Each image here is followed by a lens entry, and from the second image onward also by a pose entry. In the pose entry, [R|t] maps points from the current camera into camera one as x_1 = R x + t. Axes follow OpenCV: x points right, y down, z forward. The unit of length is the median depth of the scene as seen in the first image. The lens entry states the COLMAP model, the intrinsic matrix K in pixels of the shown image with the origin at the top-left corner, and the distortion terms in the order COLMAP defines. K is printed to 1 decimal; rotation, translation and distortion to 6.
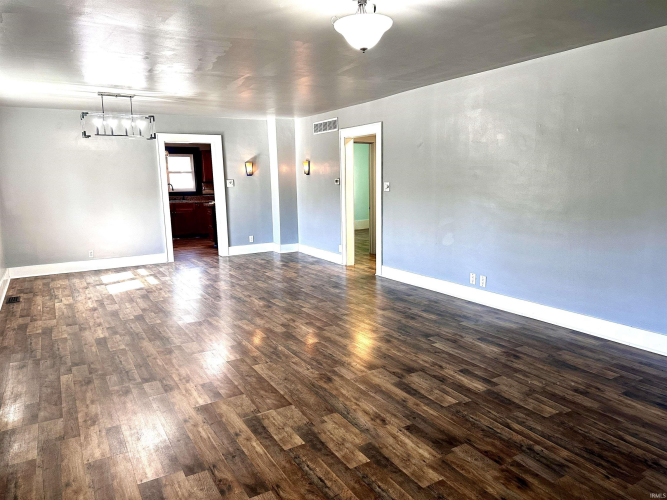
lens RADIAL K [[465.2, 0, 333.5], [0, 465.2, 250.0], [0, 0, 1]] dist [0.089728, -0.107596]
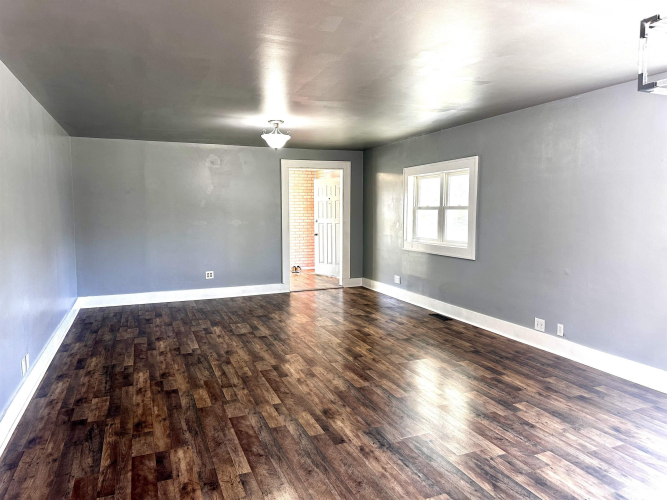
lens RADIAL K [[465.2, 0, 333.5], [0, 465.2, 250.0], [0, 0, 1]] dist [0.089728, -0.107596]
pose [[-0.989173, 0.007555, 0.146559, -0.309343], [0.042568, 0.970509, 0.237276, -0.311532], [-0.140444, 0.240945, -0.960323, 1.981691]]
